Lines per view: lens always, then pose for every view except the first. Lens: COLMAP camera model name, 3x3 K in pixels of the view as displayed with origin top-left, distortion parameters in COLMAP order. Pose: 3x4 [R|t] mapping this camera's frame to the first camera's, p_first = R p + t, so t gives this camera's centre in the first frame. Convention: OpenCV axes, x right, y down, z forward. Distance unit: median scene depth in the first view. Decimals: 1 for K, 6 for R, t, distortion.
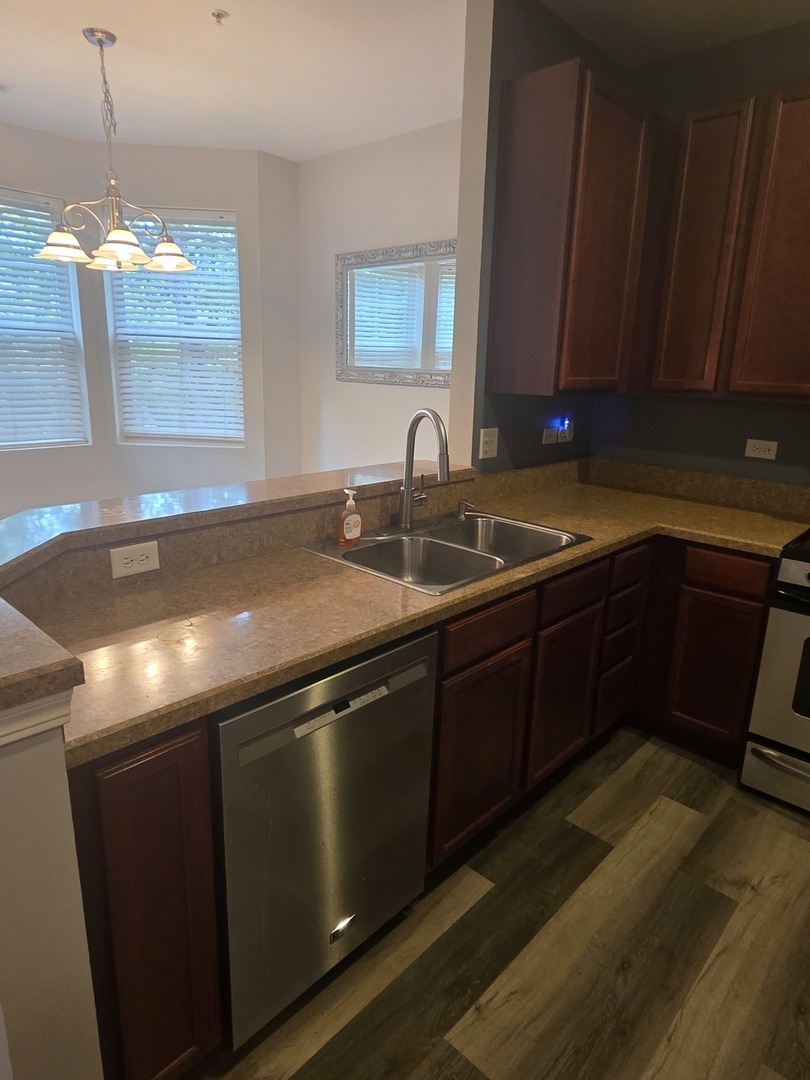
lens RADIAL K [[660.7, 0, 406.8], [0, 660.7, 530.7], [0, 0, 1]] dist [-0.003320, -0.002945]
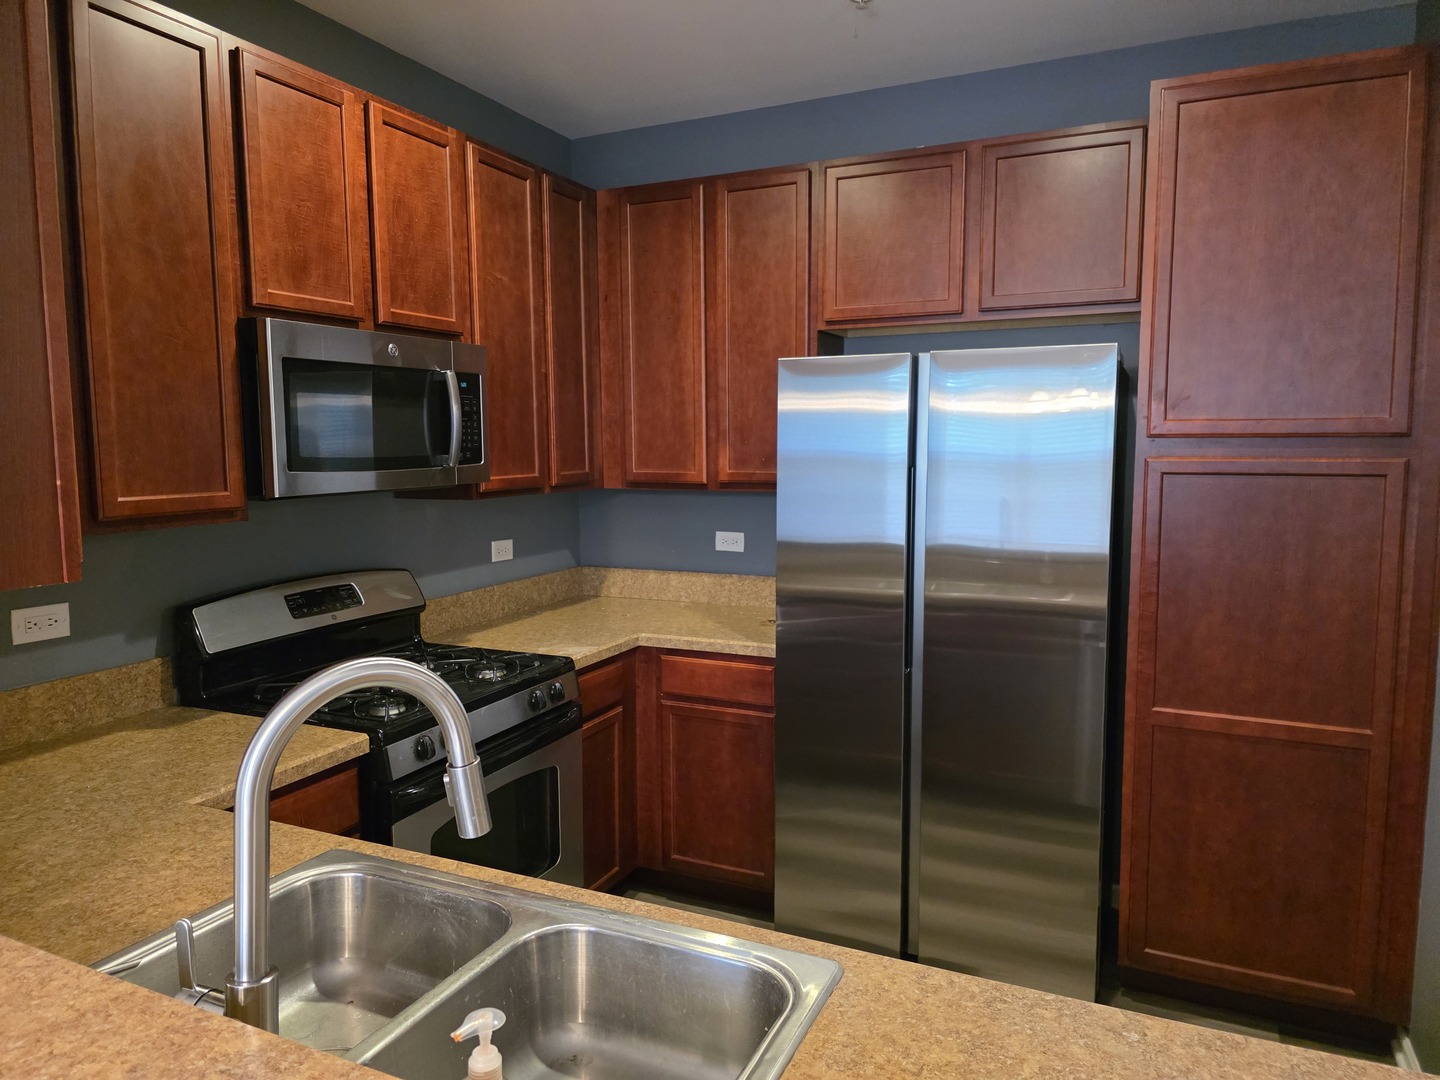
lens RADIAL K [[968.5, 0, 710.7], [0, 968.5, 524.7], [0, 0, 1]] dist [0.095659, -0.087180]
pose [[-0.315996, -0.112890, 0.942021, -0.403490], [0.234318, 0.952852, 0.192789, -0.262805], [-0.919370, 0.281653, -0.274645, 0.839731]]
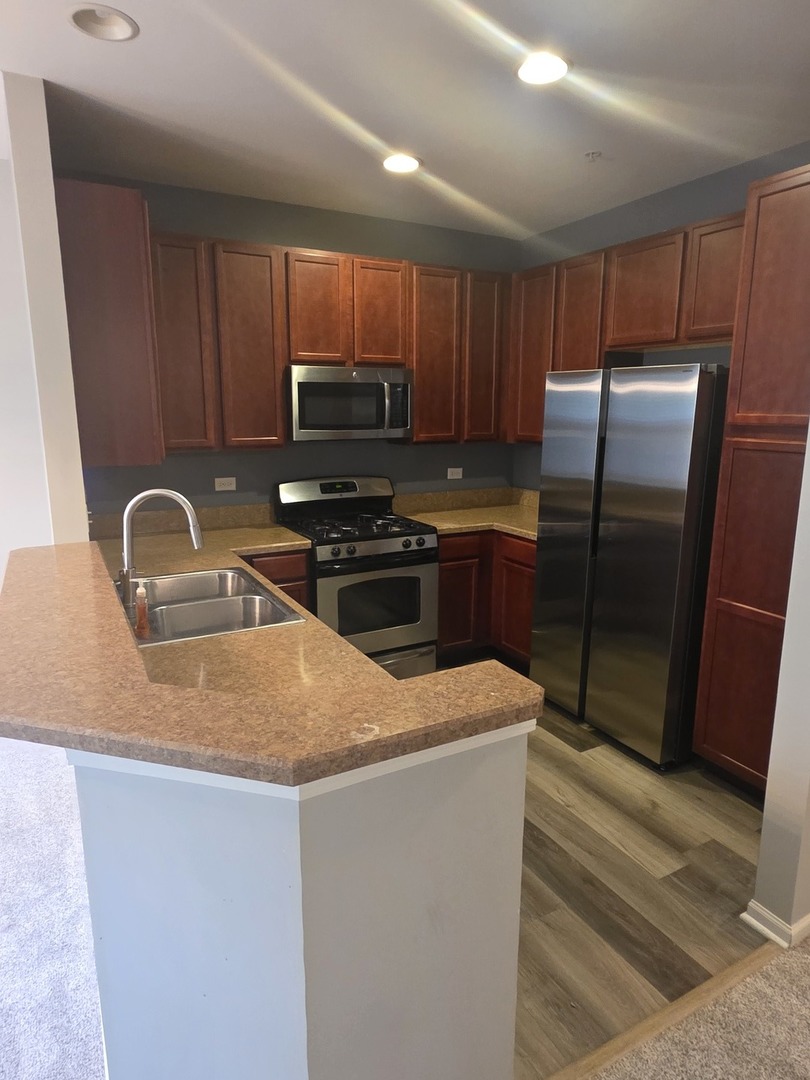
lens RADIAL K [[660.7, 0, 406.8], [0, 660.7, 530.7], [0, 0, 1]] dist [-0.003320, -0.002945]
pose [[0.308274, -0.209979, 0.927834, -0.767373], [0.245364, 0.959885, 0.135710, -0.146307], [-0.919110, 0.185821, 0.347429, 0.220670]]
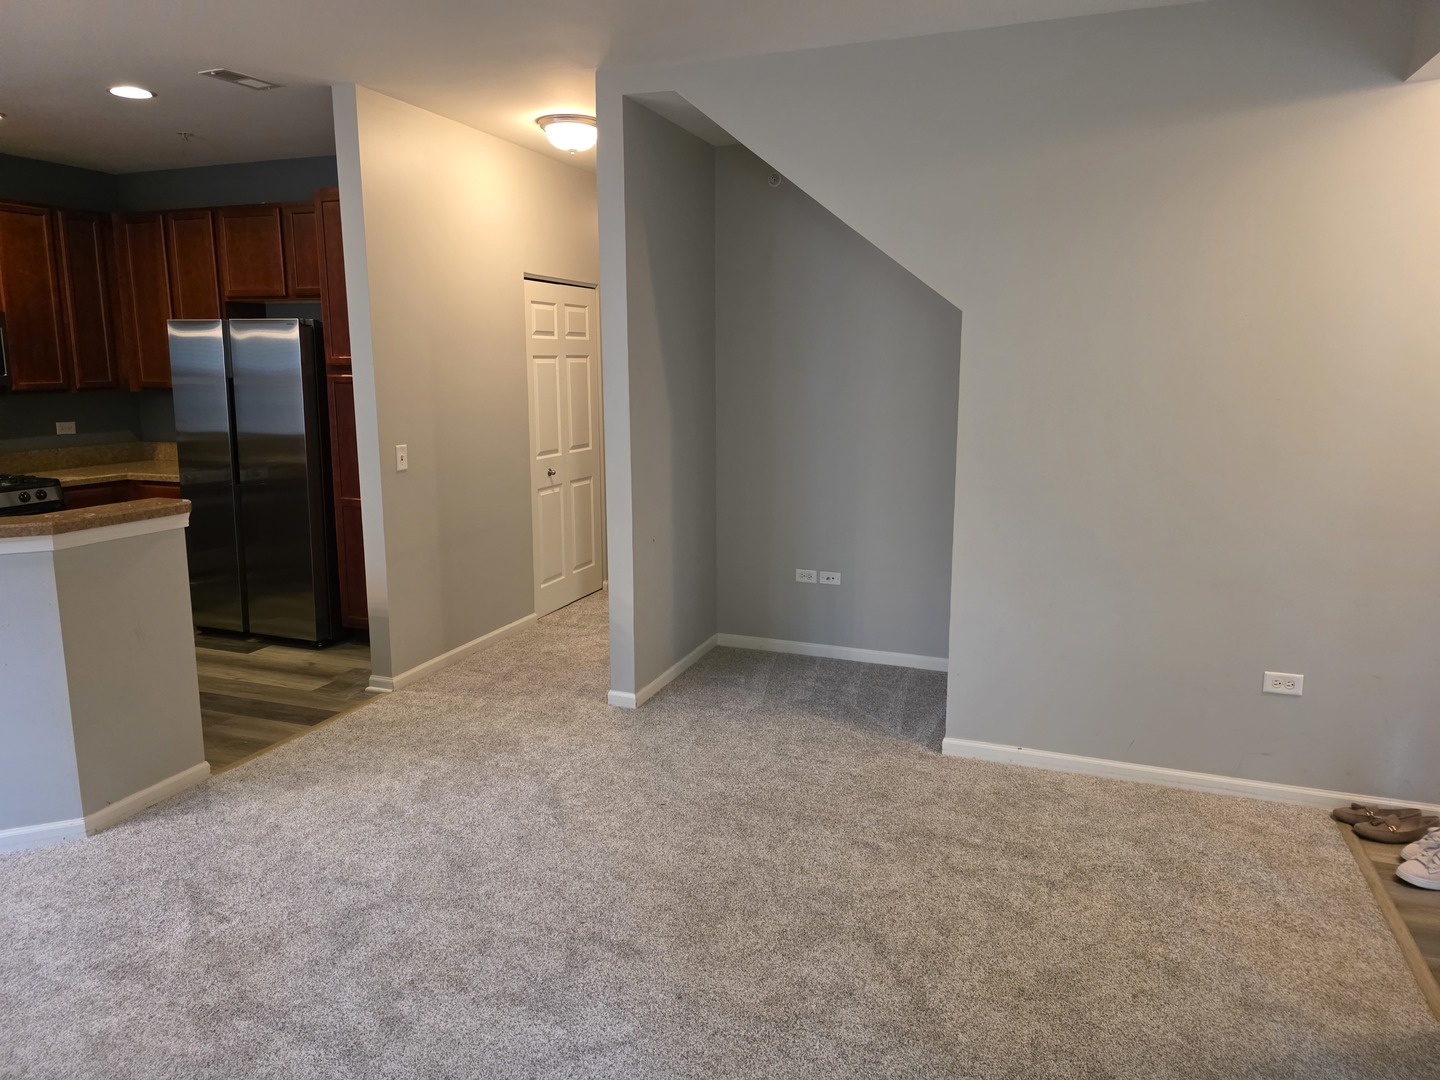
lens RADIAL K [[969.7, 0, 716.3], [0, 969.7, 523.8], [0, 0, 1]] dist [0.070093, -0.064558]
pose [[-0.379047, -0.186597, 0.906369, -1.934870], [0.220463, 0.933047, 0.284287, -0.134986], [-0.898732, 0.307579, -0.312531, 0.088650]]
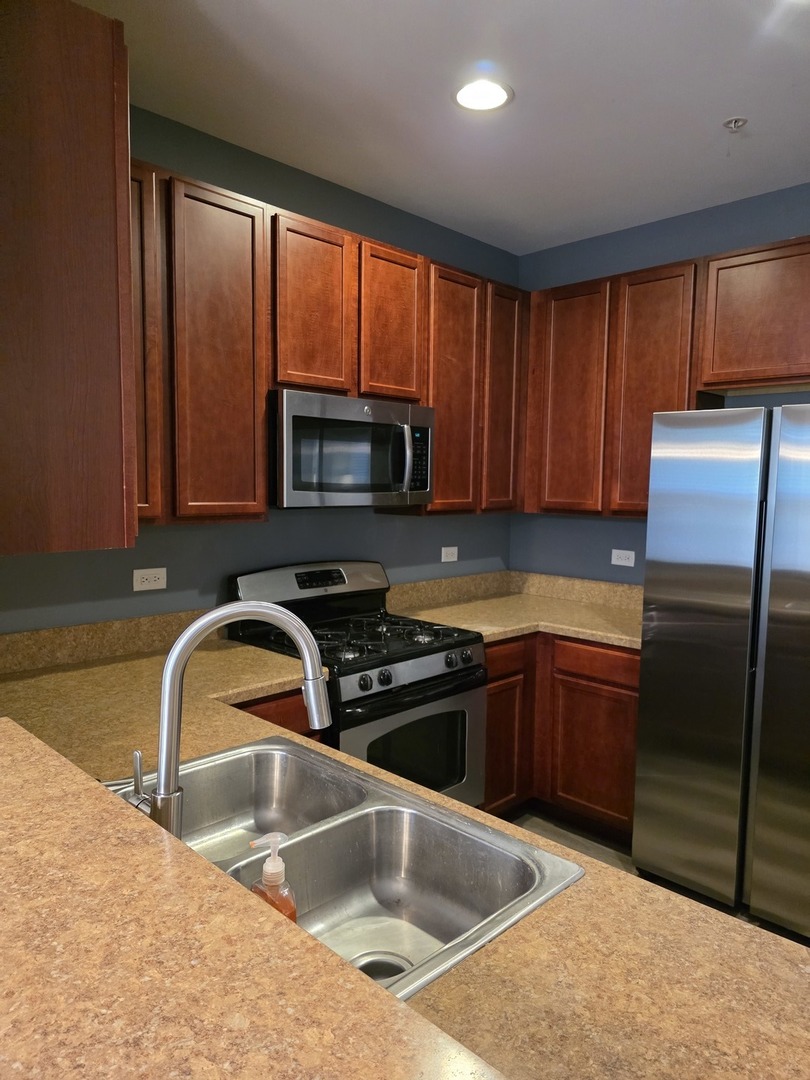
lens RADIAL K [[726.4, 0, 417.5], [0, 726.4, 536.1], [0, 0, 1]] dist [0.095659, -0.087180]
pose [[0.005525, -0.109030, 0.994023, -0.443353], [0.234046, 0.966570, 0.104718, -0.228531], [-0.972210, 0.232068, 0.030859, 0.743690]]
